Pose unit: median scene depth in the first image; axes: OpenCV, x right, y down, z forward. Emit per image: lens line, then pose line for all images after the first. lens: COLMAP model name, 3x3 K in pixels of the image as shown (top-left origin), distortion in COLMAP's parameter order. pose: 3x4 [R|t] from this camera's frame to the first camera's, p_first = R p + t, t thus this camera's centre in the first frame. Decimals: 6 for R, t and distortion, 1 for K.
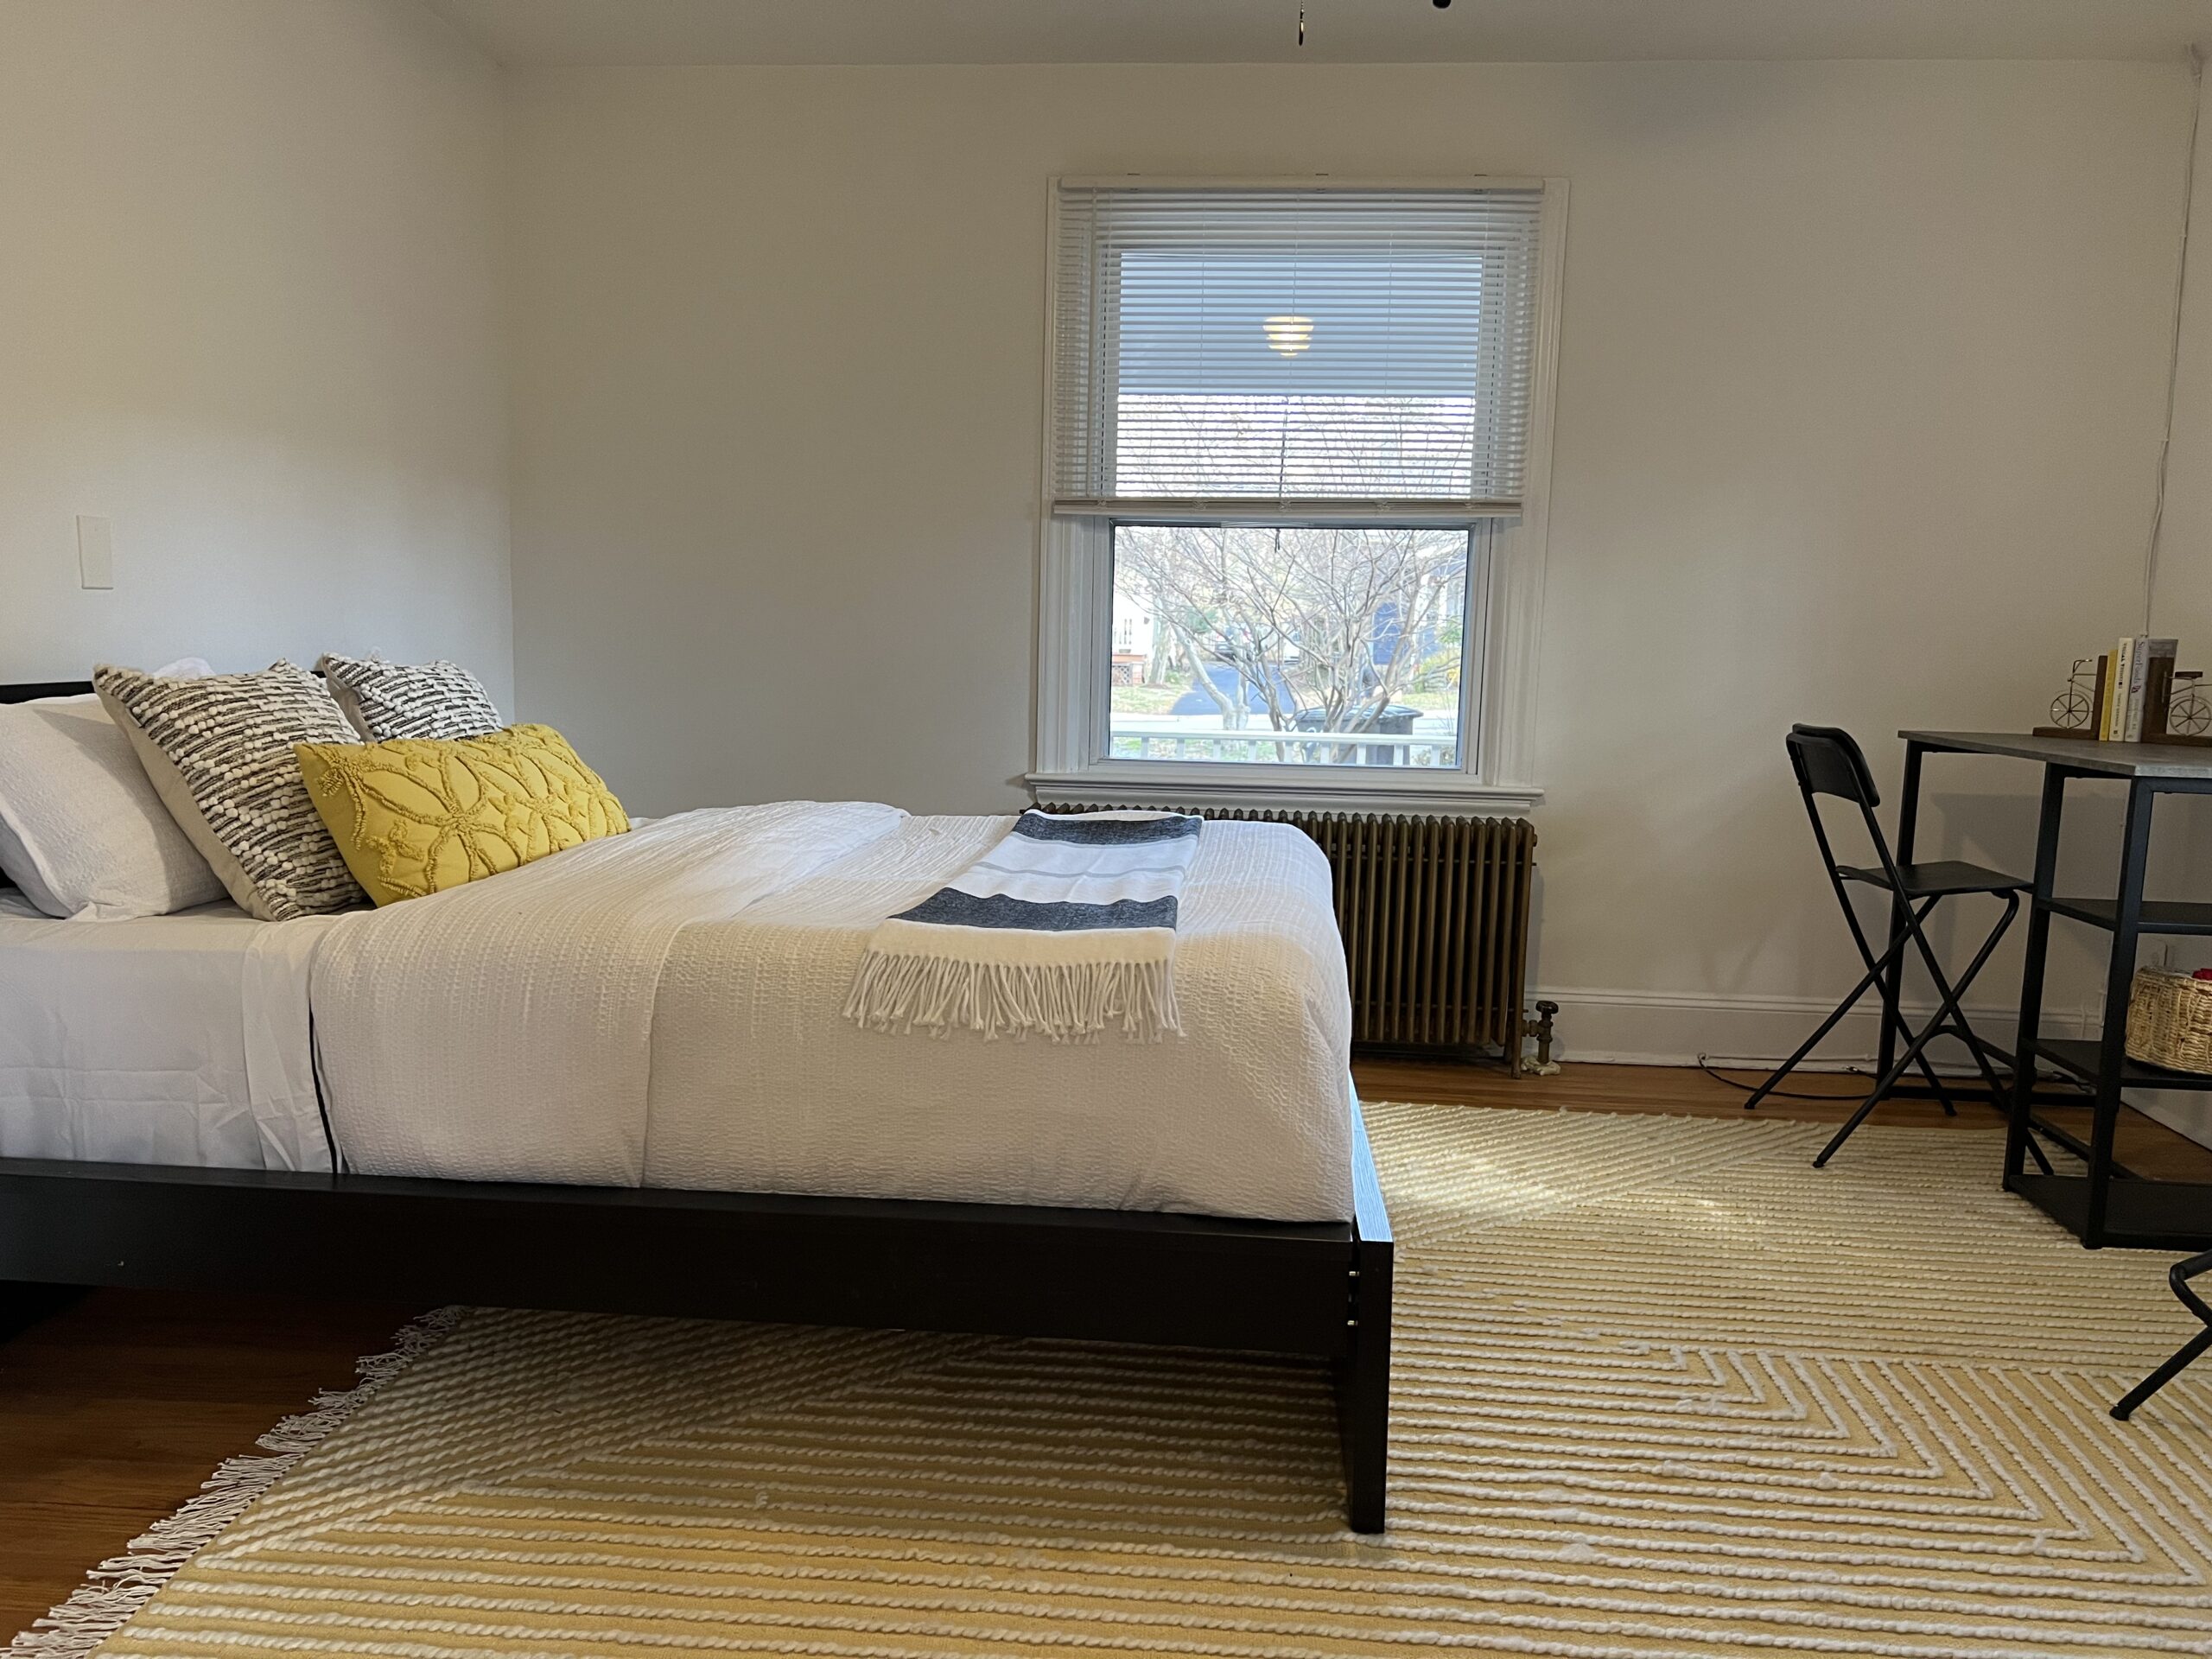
lens RADIAL K [[1659.5, 0, 1106.0], [0, 1659.5, 829.5], [0, 0, 1]] dist [0.063296, -0.088783]
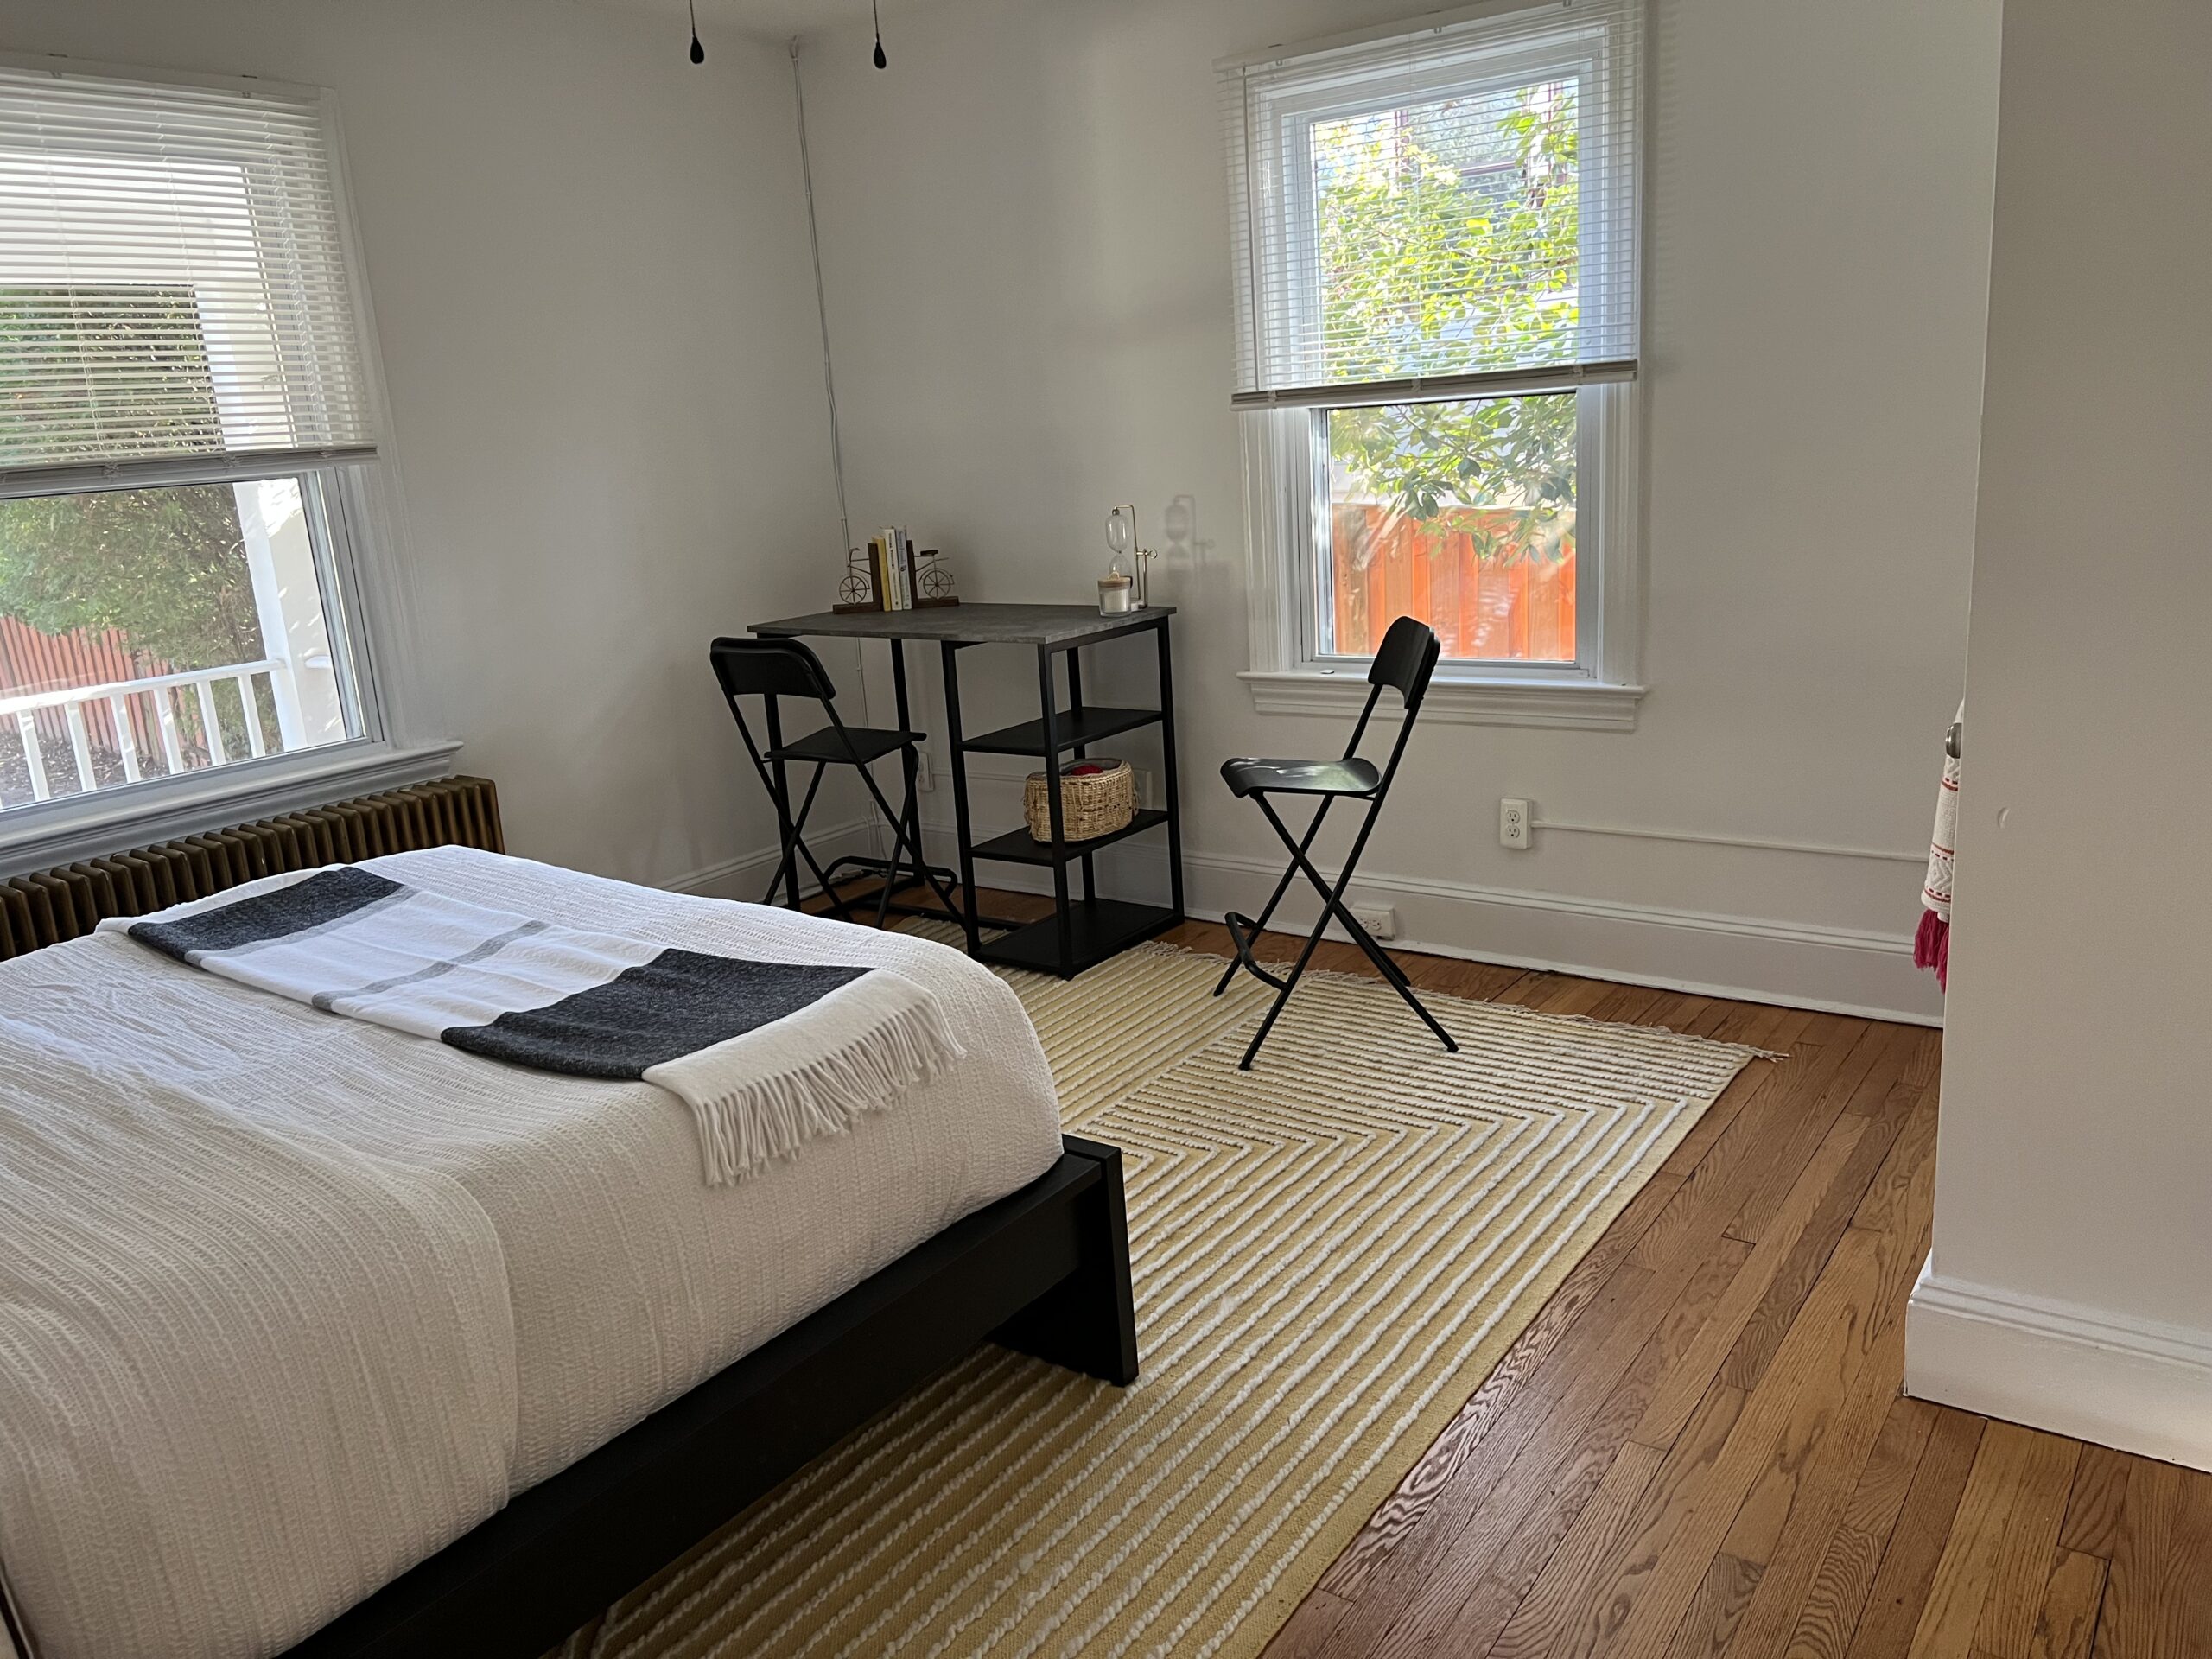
lens RADIAL K [[1603.6, 0, 1141.3], [0, 1603.6, 836.6], [0, 0, 1]] dist [0.051765, -0.077624]
pose [[0.518061, -0.268411, 0.812138, -0.399619], [0.179129, 0.962479, 0.203833, -0.116705], [-0.836377, 0.039879, 0.546703, 0.193358]]
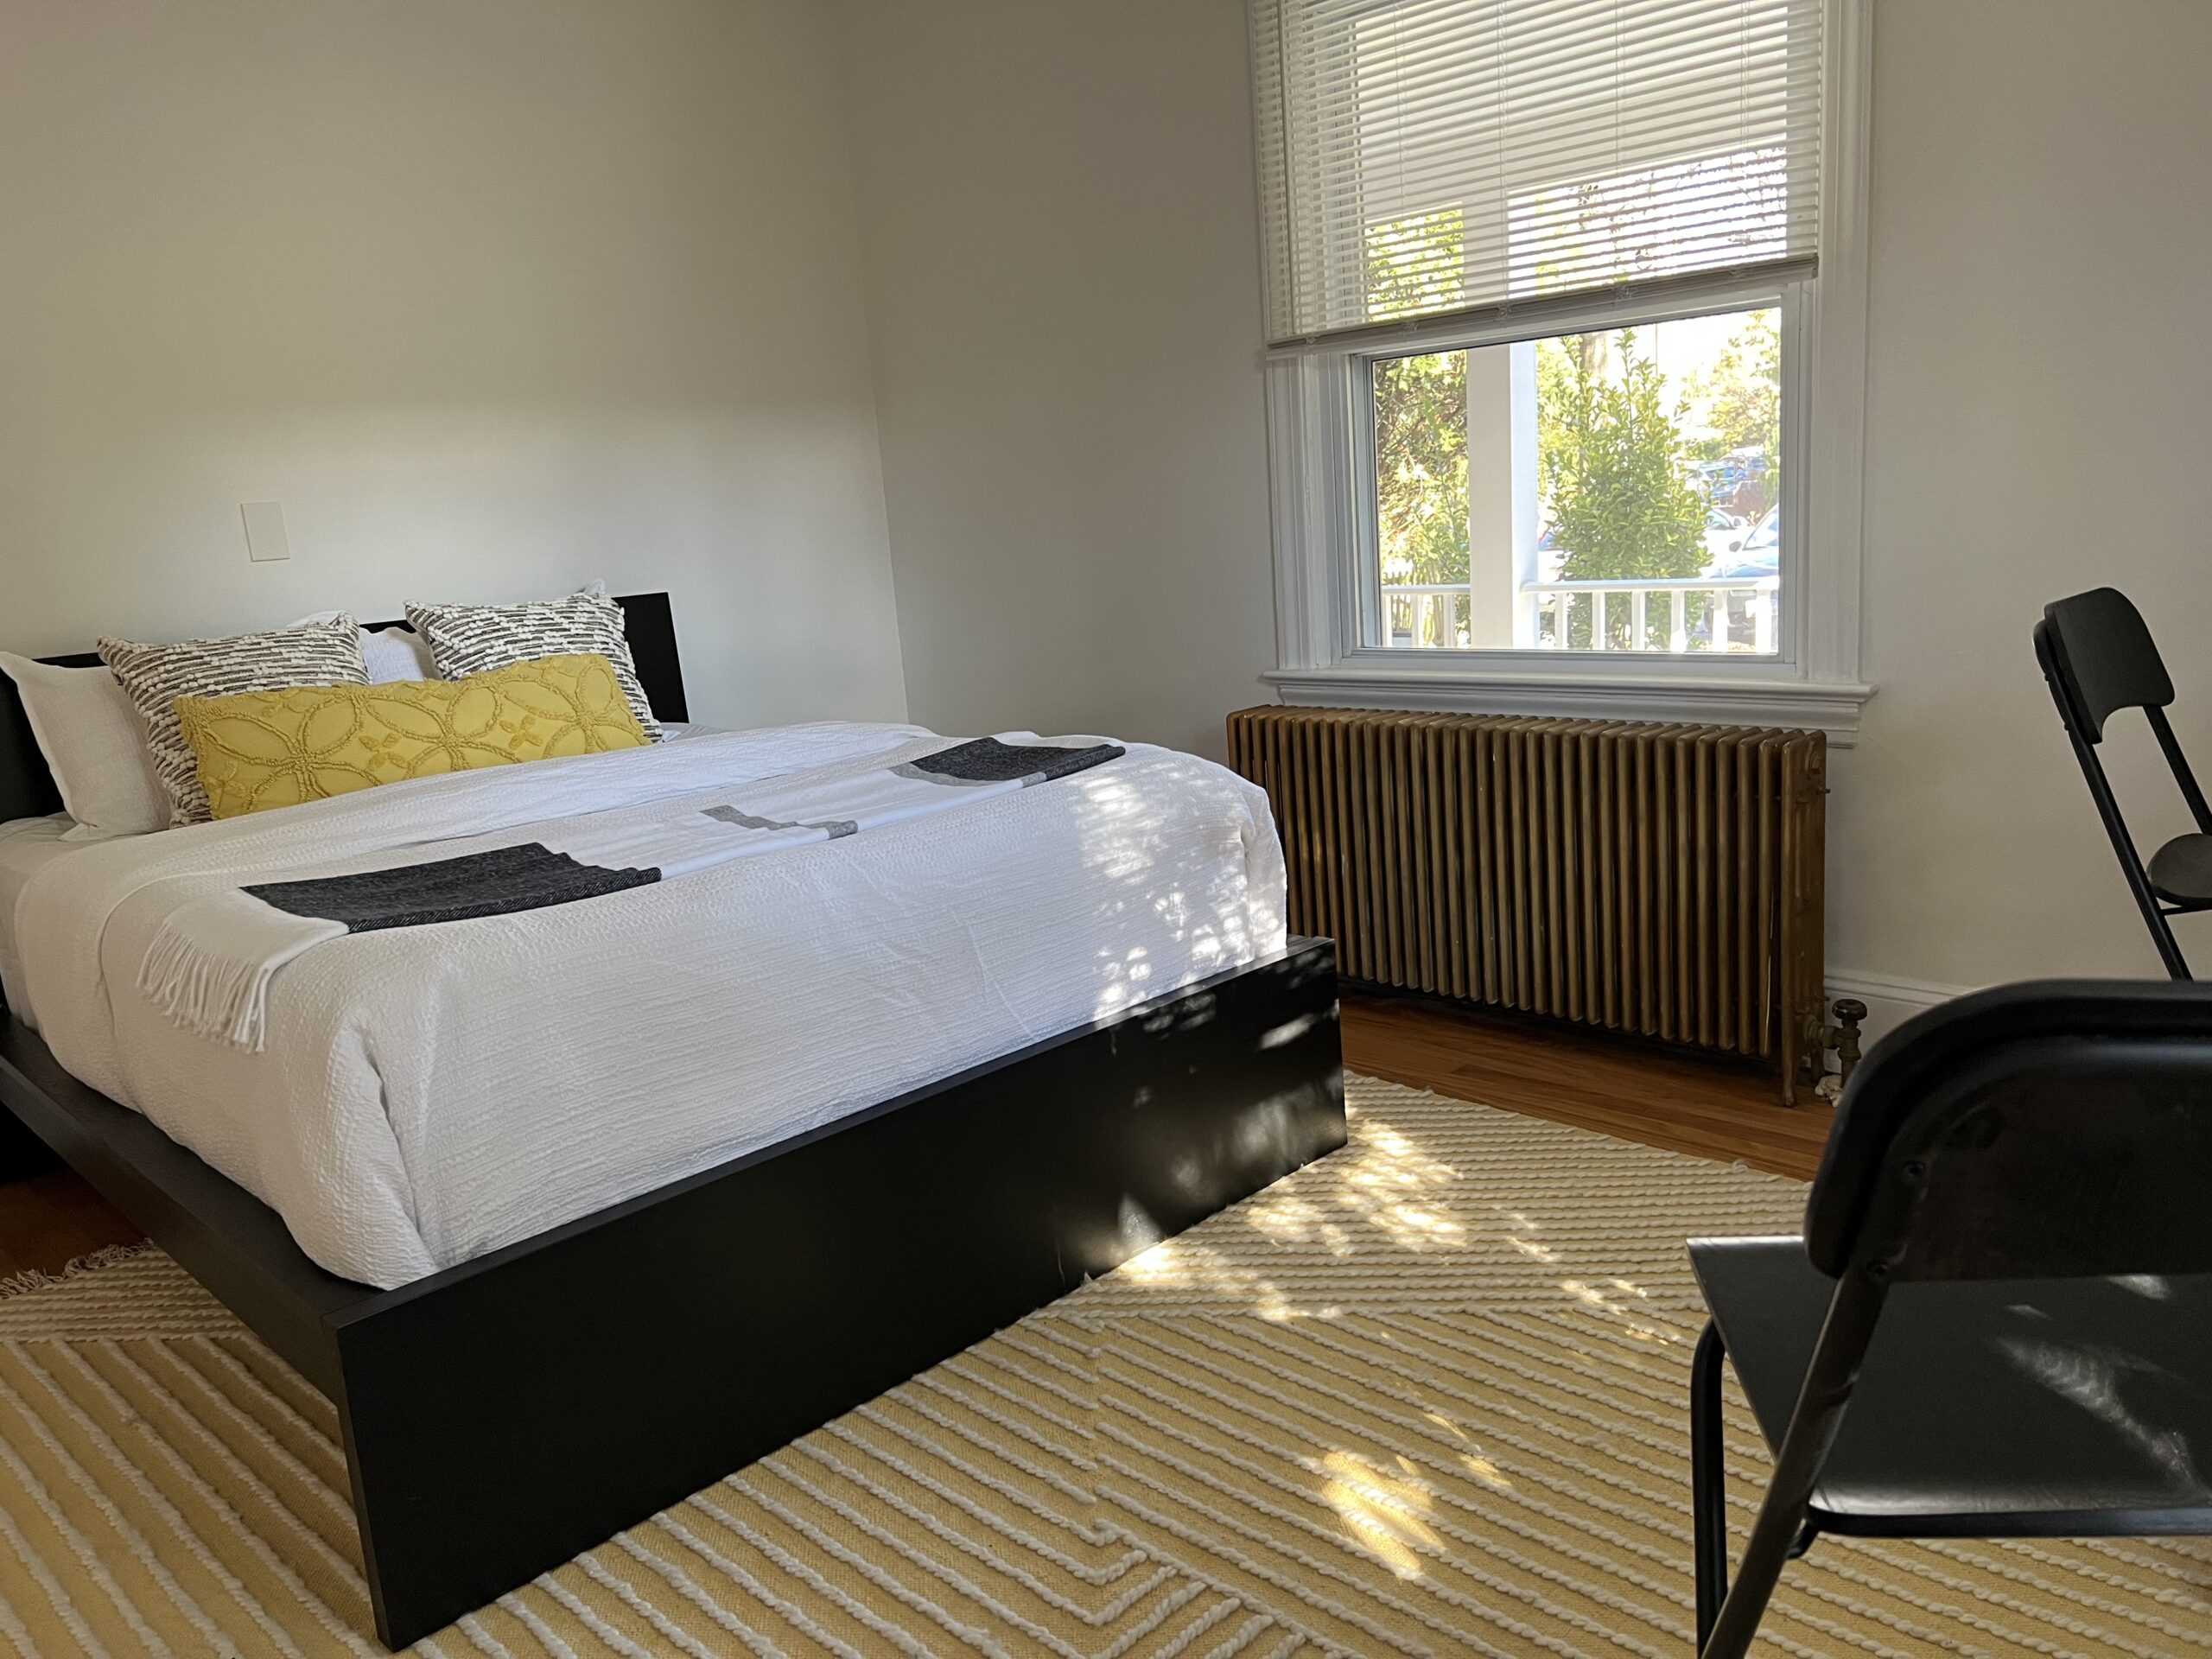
lens RADIAL K [[1659.5, 0, 1106.0], [0, 1659.5, 829.5], [0, 0, 1]] dist [0.063296, -0.088783]
pose [[0.768879, 0.049225, -0.637497, 0.547469], [0.013580, 0.995550, 0.093250, -0.041256], [0.639250, -0.080355, 0.764789, 0.342502]]
